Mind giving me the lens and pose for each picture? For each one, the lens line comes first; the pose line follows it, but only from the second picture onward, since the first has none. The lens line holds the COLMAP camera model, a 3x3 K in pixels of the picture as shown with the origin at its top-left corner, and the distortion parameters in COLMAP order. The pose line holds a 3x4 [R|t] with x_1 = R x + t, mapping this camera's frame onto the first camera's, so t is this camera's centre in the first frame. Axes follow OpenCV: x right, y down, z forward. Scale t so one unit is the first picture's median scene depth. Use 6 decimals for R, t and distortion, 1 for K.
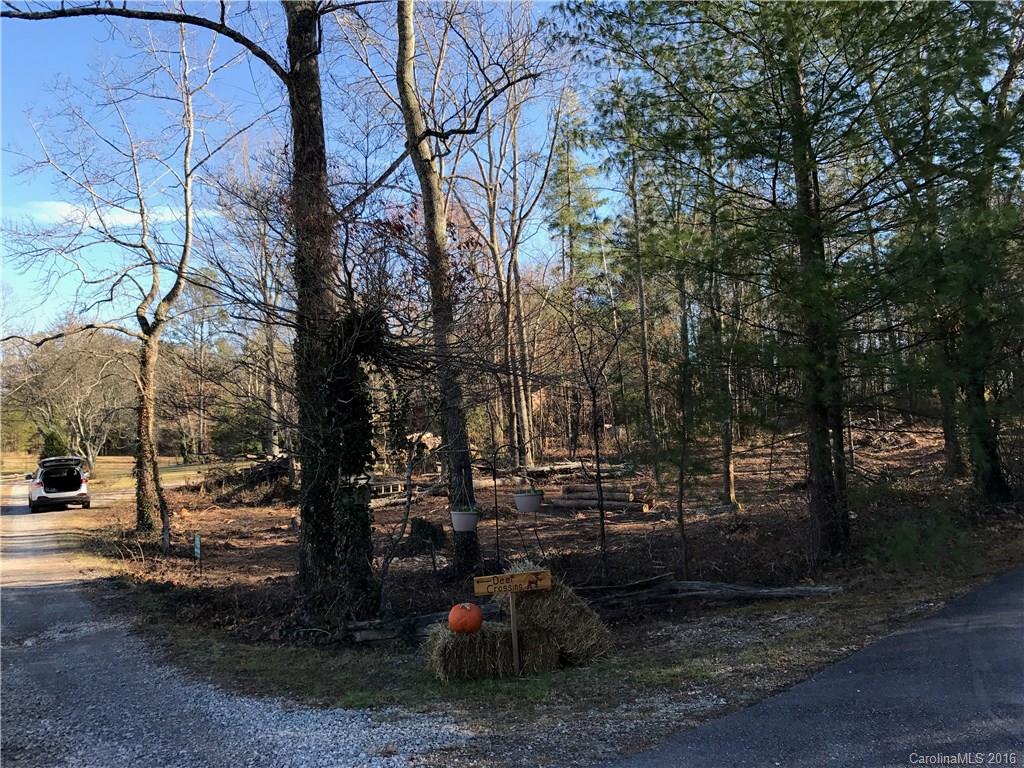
lens RADIAL K [[840.6, 0, 512.0], [0, 840.6, 384.0], [0, 0, 1]] dist [0.036924, -0.002159]
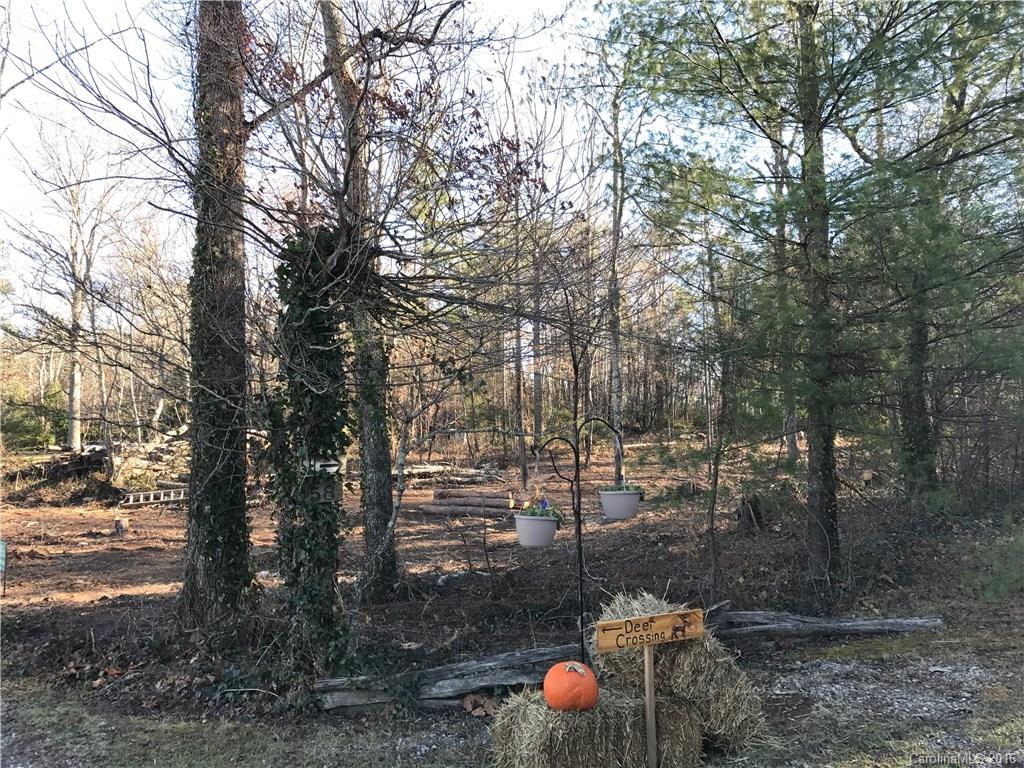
lens RADIAL K [[817.6, 0, 512.9], [0, 817.6, 396.1], [0, 0, 1]] dist [0.029401, 0.004884]
pose [[0.972736, 0.051583, 0.226106, -0.080605], [-0.051920, 0.998641, -0.004458, 0.022000], [-0.226029, -0.007403, 0.974092, 0.136428]]
